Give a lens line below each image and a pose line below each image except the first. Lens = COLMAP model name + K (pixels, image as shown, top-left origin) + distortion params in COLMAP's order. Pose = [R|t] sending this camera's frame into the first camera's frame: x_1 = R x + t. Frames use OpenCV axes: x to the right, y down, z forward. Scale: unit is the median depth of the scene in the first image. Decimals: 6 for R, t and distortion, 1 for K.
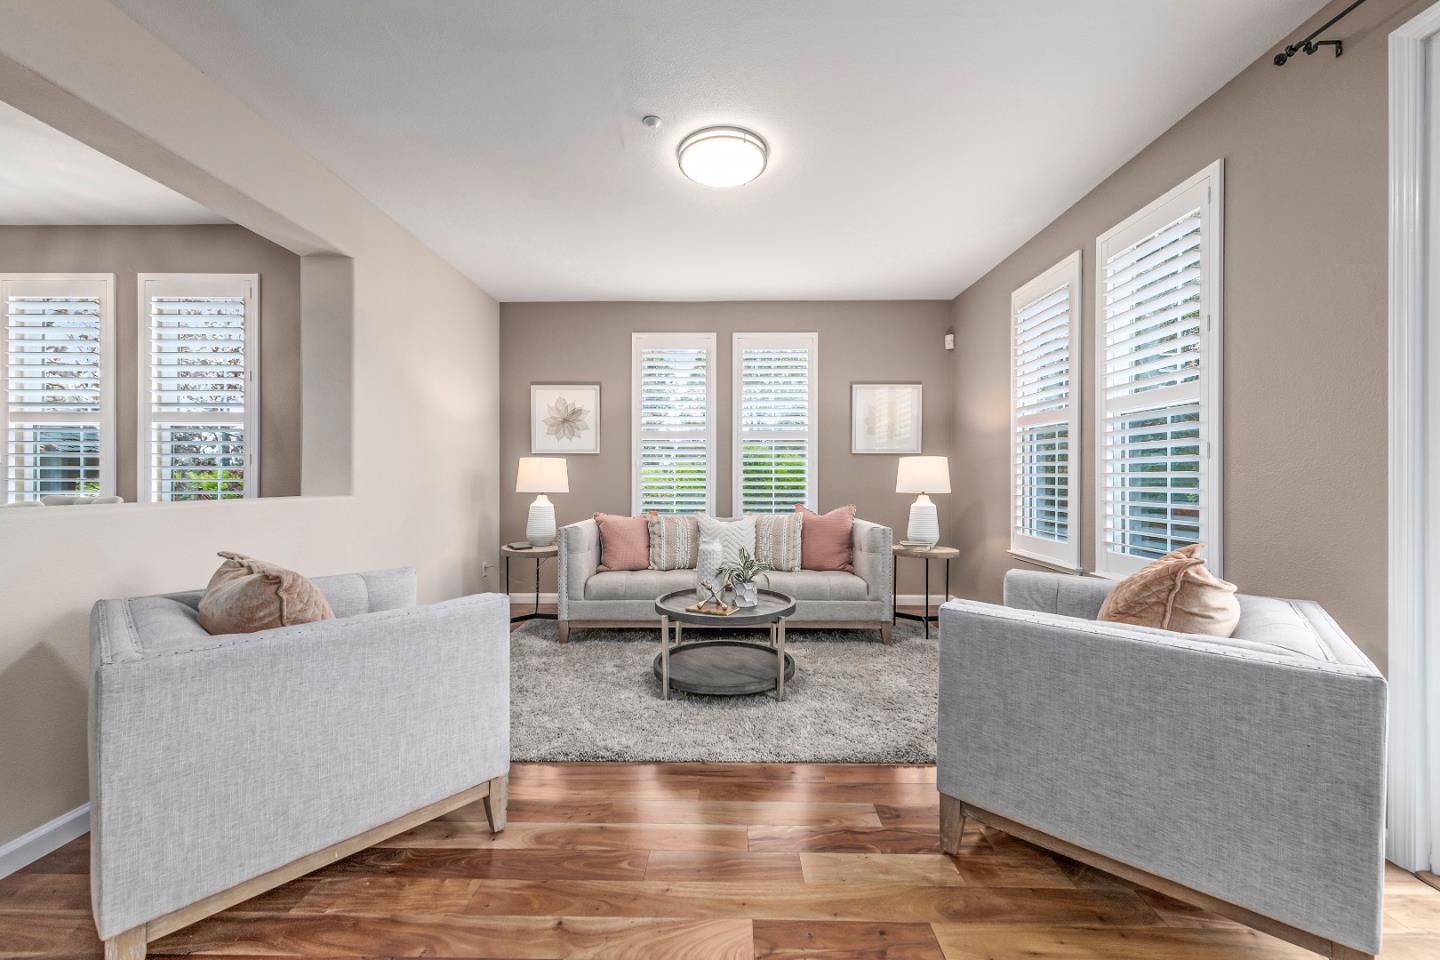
lens RADIAL K [[568.4, 0, 717.5], [0, 568.4, 480.7], [0, 0, 1]] dist [0.017225, -0.000051]
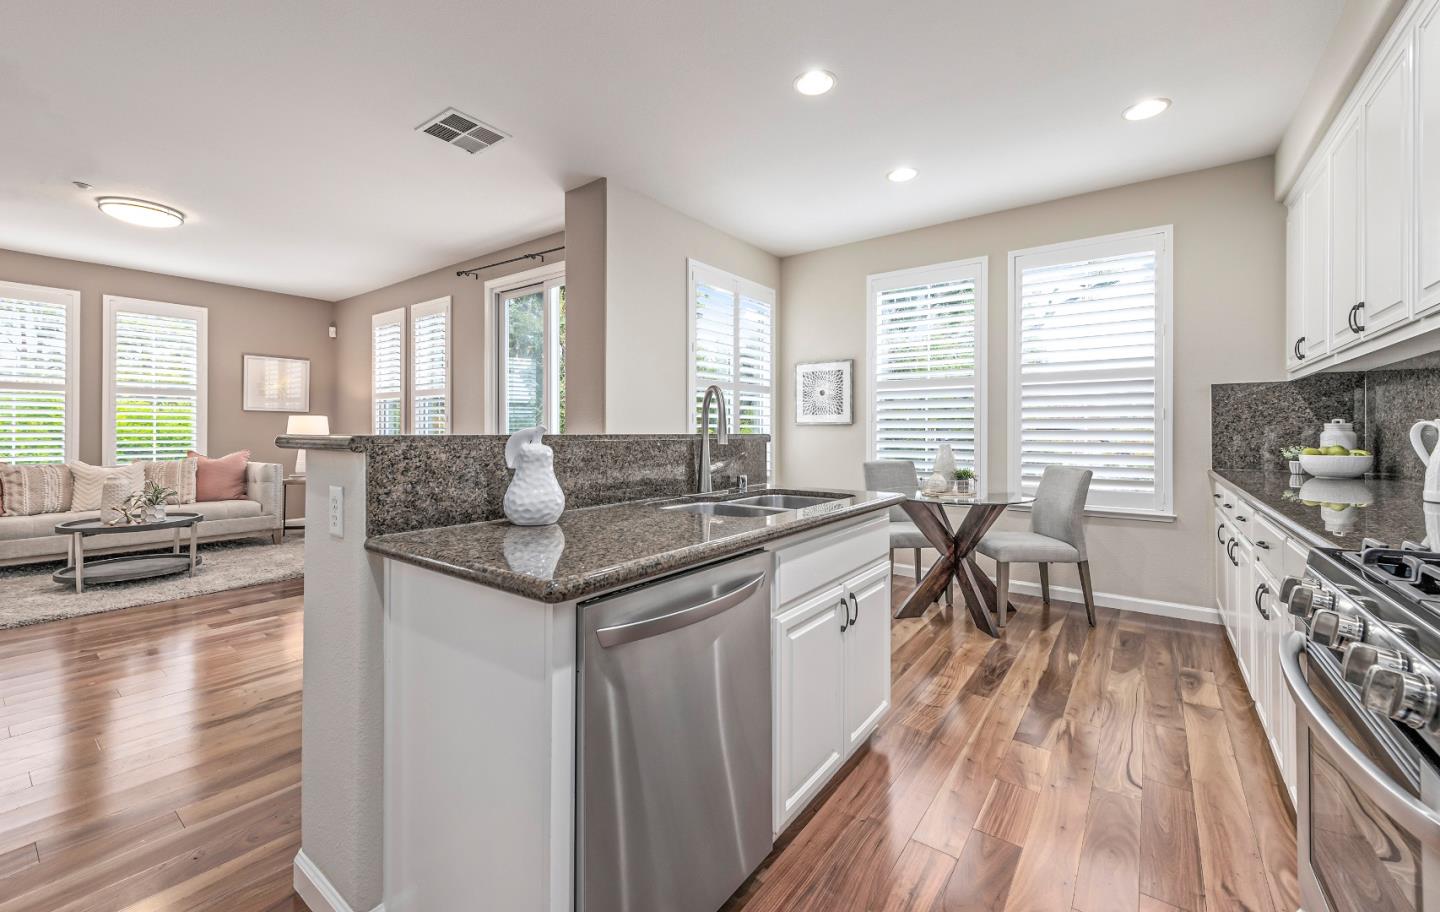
lens RADIAL K [[566.9, 0, 721.1], [0, 566.9, 428.7], [0, 0, 1]] dist [0.001312, -0.000098]
pose [[0.577274, 0.003915, 0.816541, -0.215035], [0.001087, 0.999984, -0.005562, 0.000061], [-0.816550, 0.004098, 0.577260, -0.703771]]
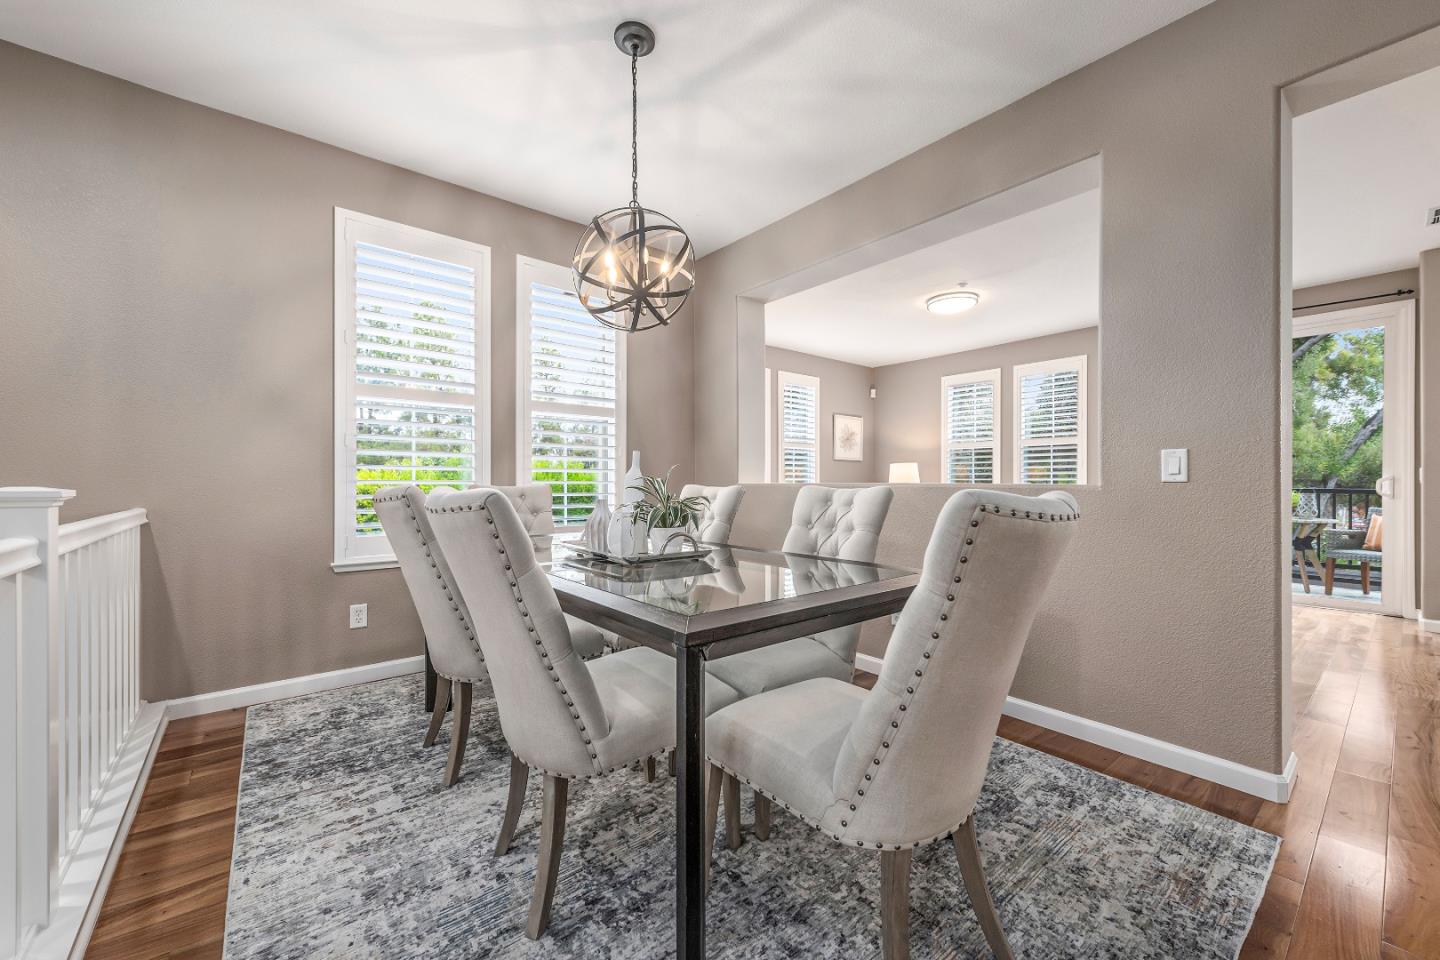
lens RADIAL K [[568.4, 0, 727.6], [0, 568.4, 484.4], [0, 0, 1]] dist [0.017225, -0.000051]
pose [[0.752417, -0.002123, 0.658683, -1.232008], [0.003118, 0.999995, -0.000338, 0.023511], [-0.658679, 0.002308, 0.752420, 0.050116]]
